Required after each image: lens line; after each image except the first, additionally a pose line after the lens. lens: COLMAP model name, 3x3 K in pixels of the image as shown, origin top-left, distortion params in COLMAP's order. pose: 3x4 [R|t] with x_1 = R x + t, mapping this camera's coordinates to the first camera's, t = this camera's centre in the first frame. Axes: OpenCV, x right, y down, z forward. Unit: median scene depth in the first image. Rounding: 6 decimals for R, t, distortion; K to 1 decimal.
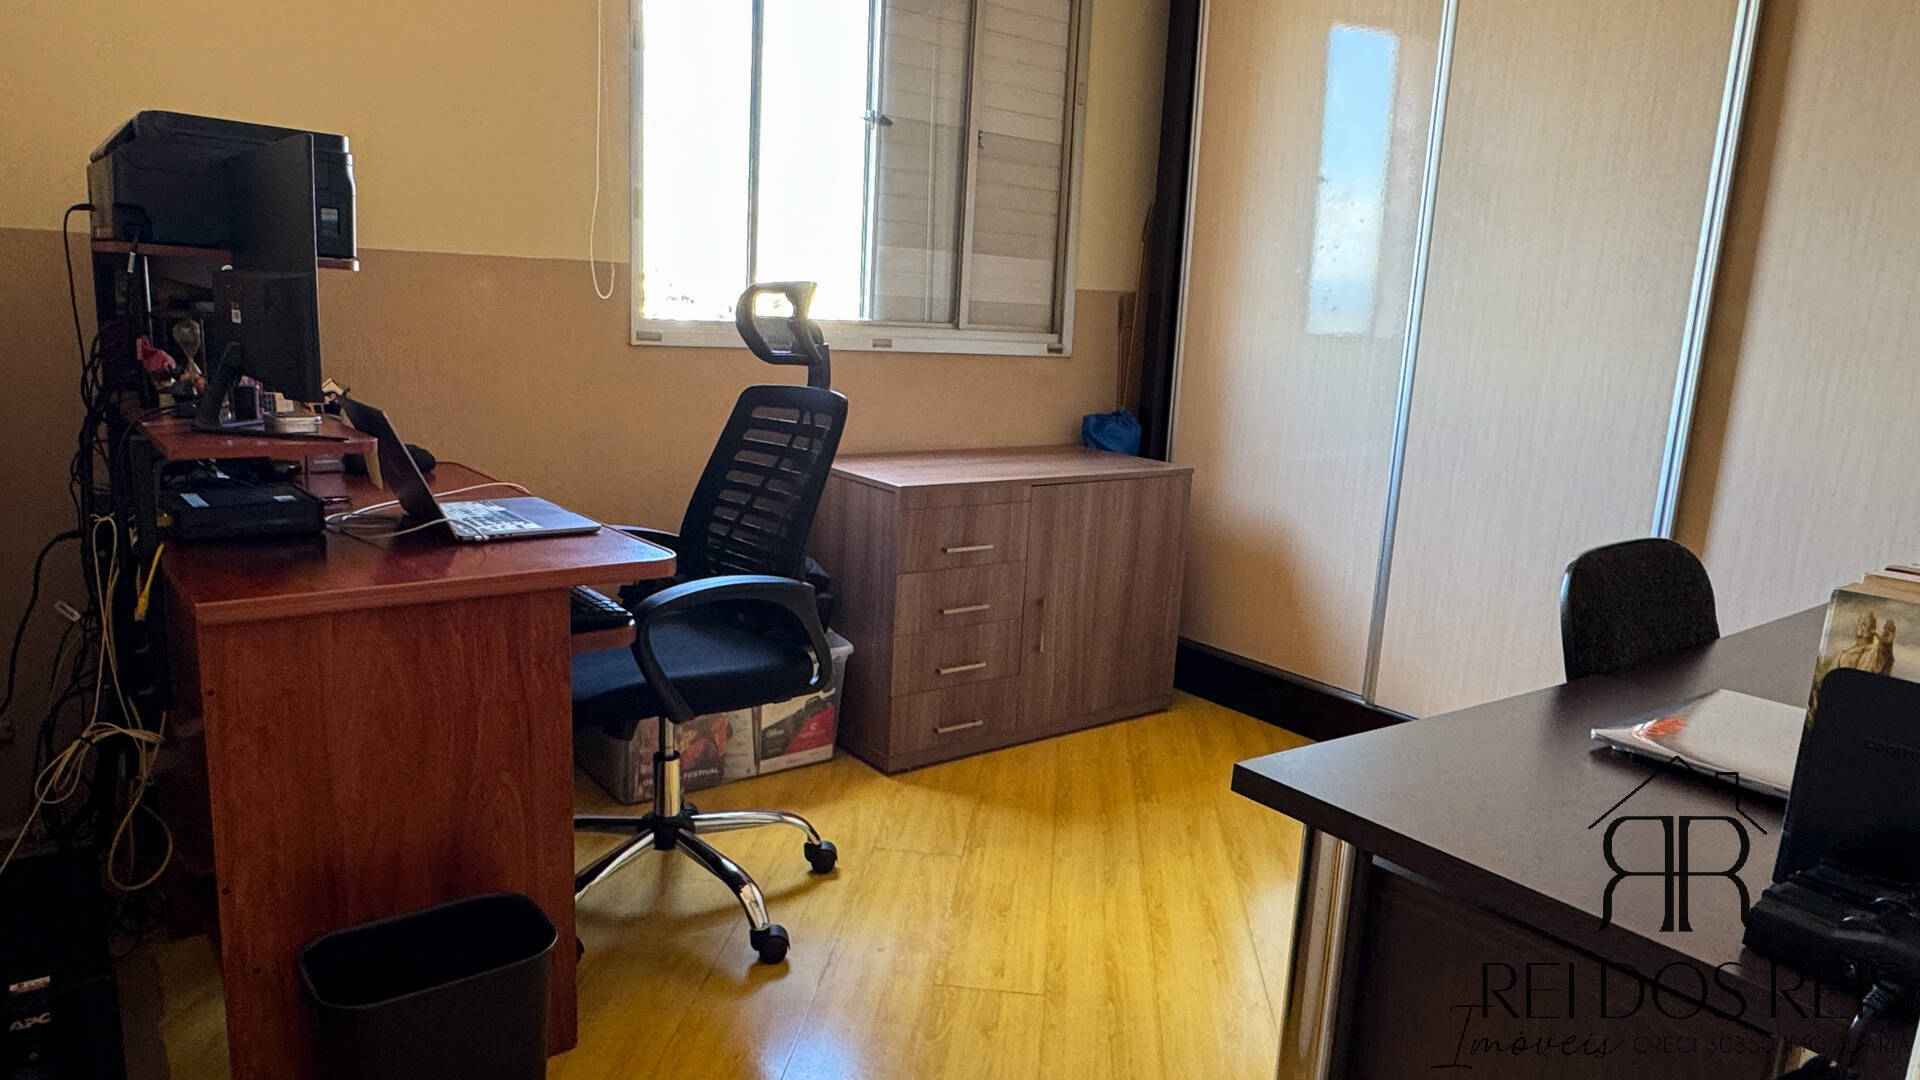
lens RADIAL K [[1237.5, 0, 952.4], [0, 1237.5, 544.7], [0, 0, 1]] dist [-0.003812, -0.000824]
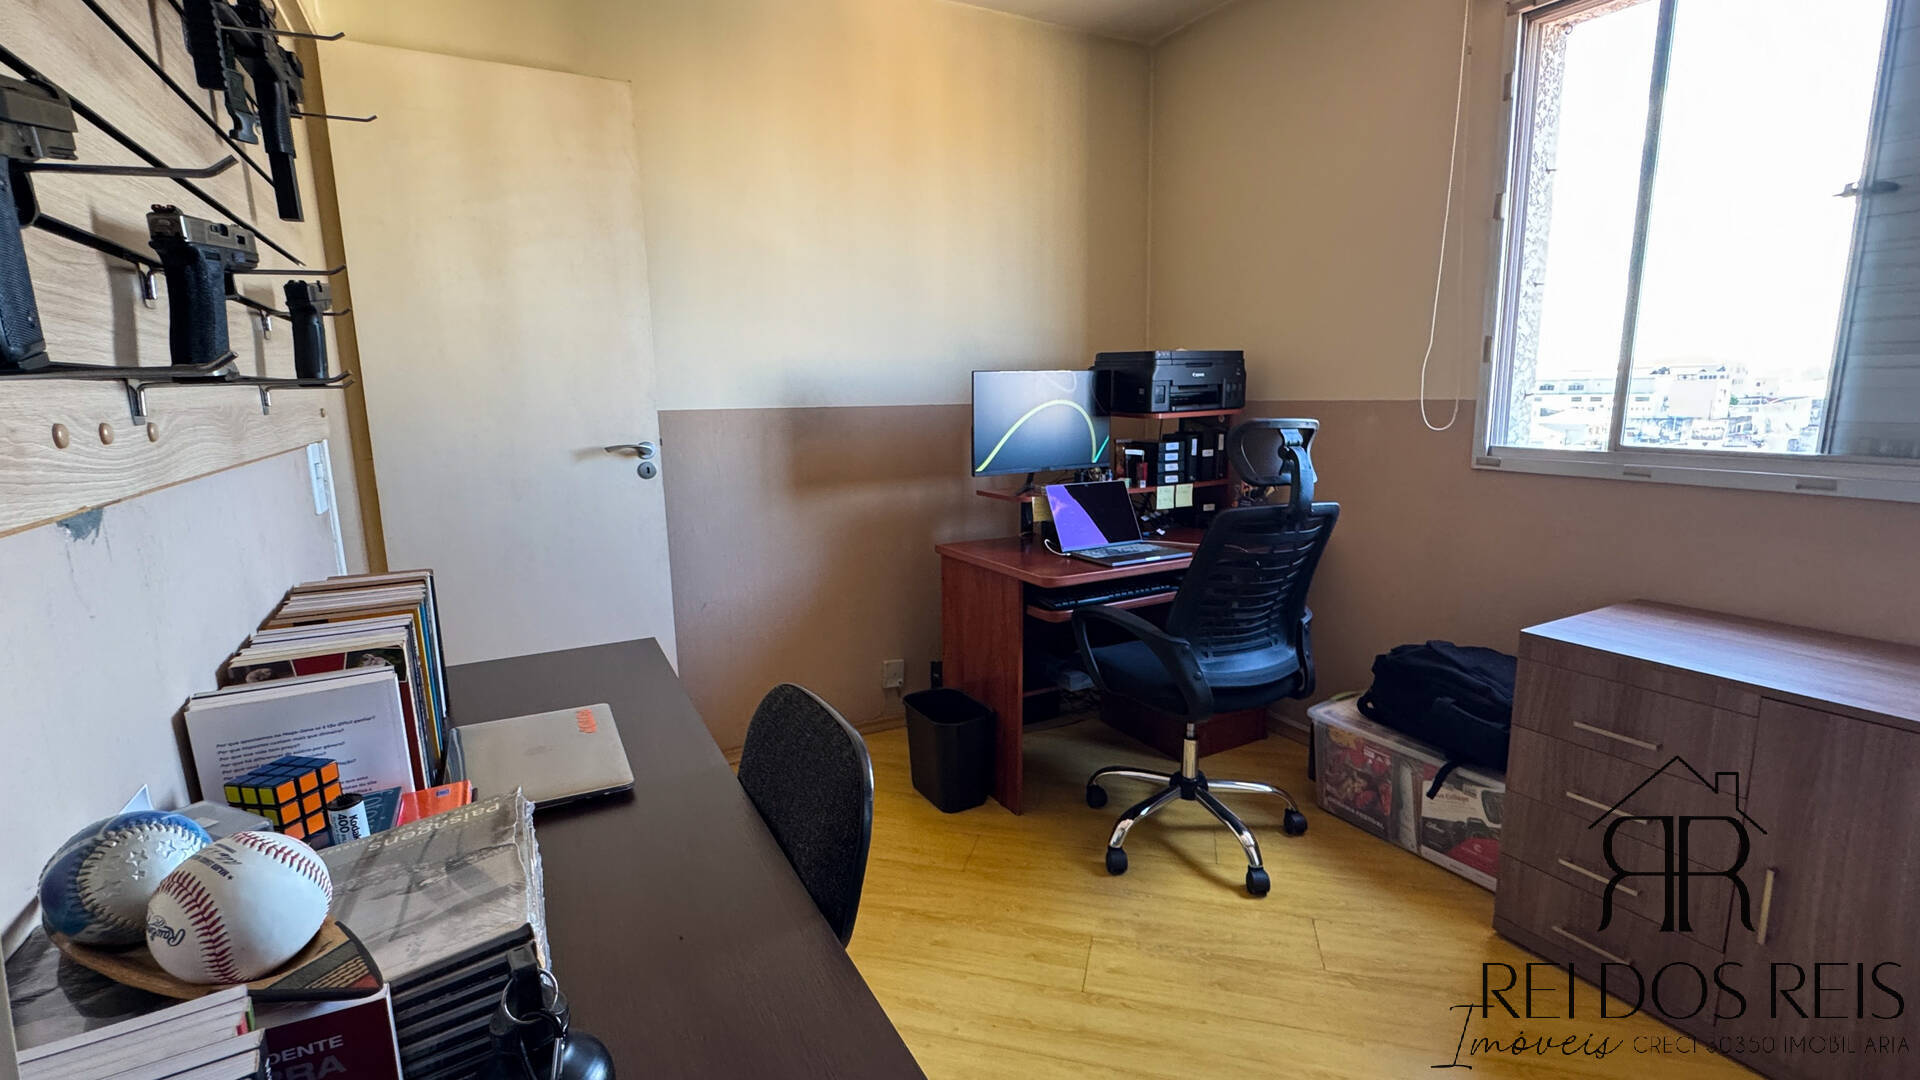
lens RADIAL K [[851.1, 0, 960.0], [0, 851.1, 540.0], [0, 0, 1]] dist [0.000012, -0.000055]
pose [[-0.168719, 0.122762, -0.977989, 0.745788], [-0.183954, 0.970859, 0.153602, -0.154911], [0.968346, 0.205821, -0.141220, 0.780946]]
